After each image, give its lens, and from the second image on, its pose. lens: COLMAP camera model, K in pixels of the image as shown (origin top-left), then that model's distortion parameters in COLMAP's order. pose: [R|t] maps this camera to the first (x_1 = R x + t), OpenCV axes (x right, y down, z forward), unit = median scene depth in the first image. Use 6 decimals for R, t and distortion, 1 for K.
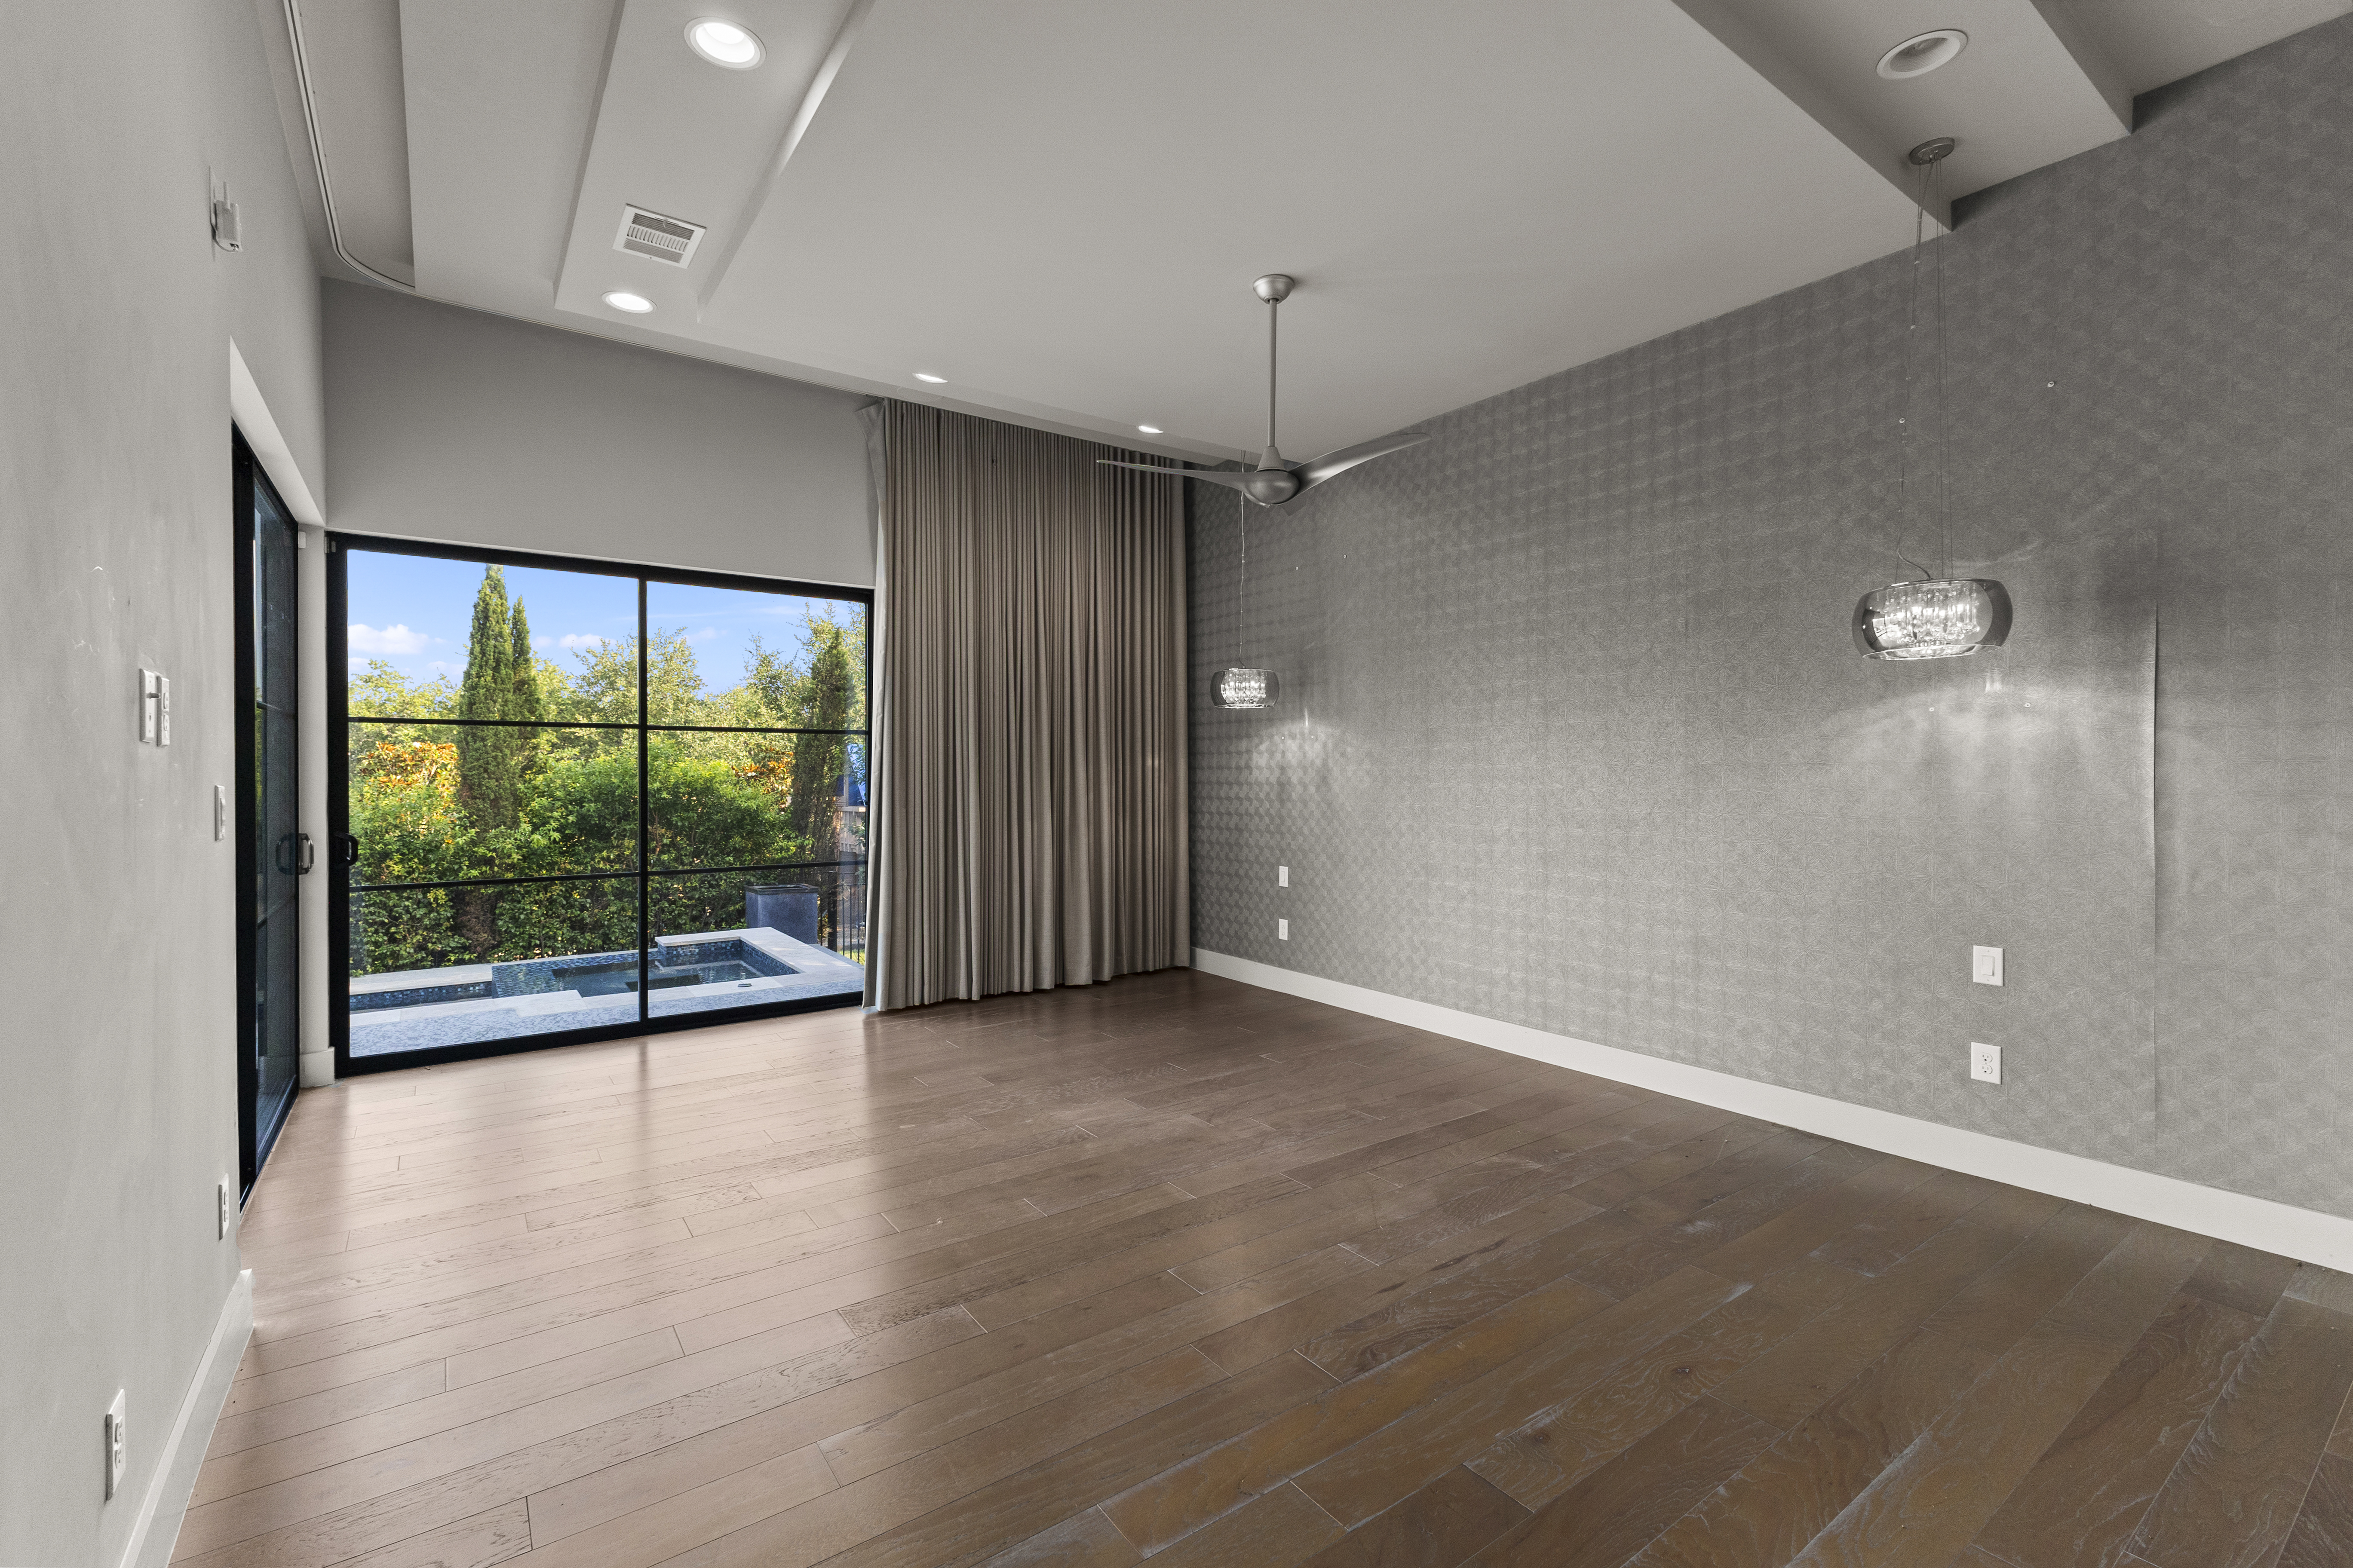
lens RADIAL K [[1018.6, 0, 1176.5], [0, 1018.6, 784.0], [0, 0, 1]] dist [0.001390, -0.000078]
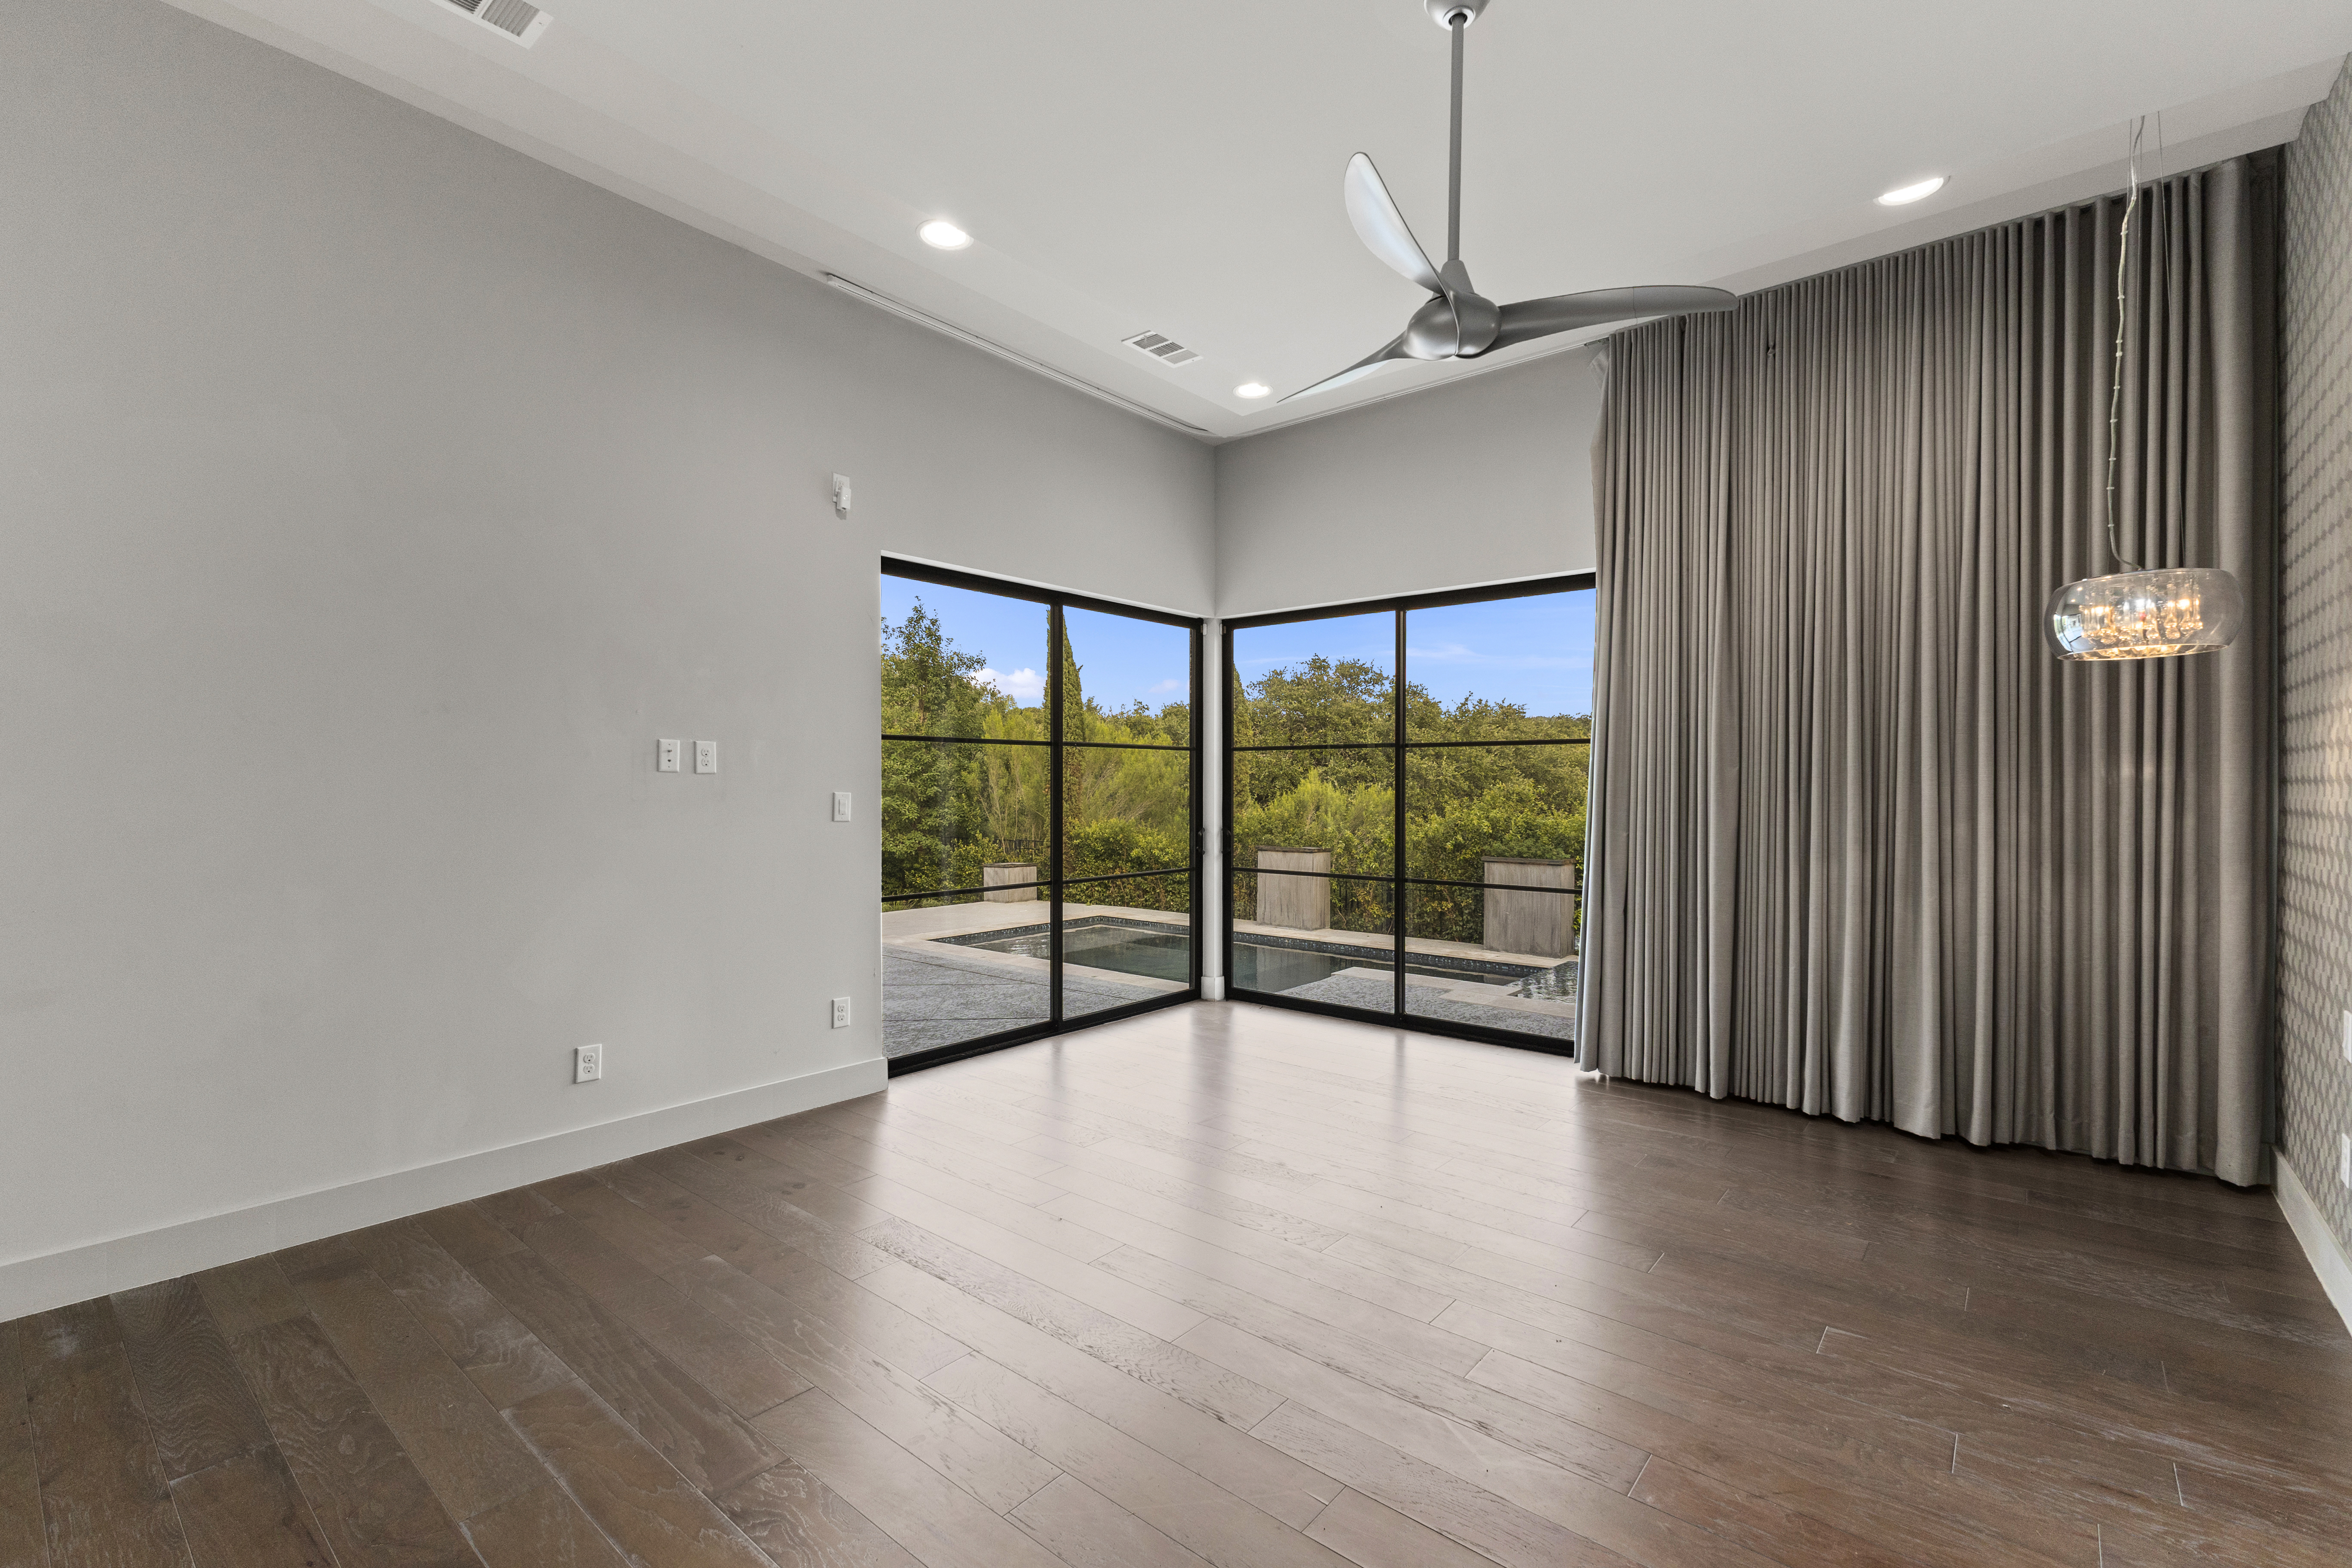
lens RADIAL K [[1018.3, 0, 1176.0], [0, 1018.3, 784.0], [0, 0, 1]] dist [0.001390, -0.000078]
pose [[0.244980, 0.003871, -0.969520, 0.429430], [-0.011124, 0.999937, 0.001182, -0.011657], [0.969464, 0.010495, 0.245008, 0.449647]]
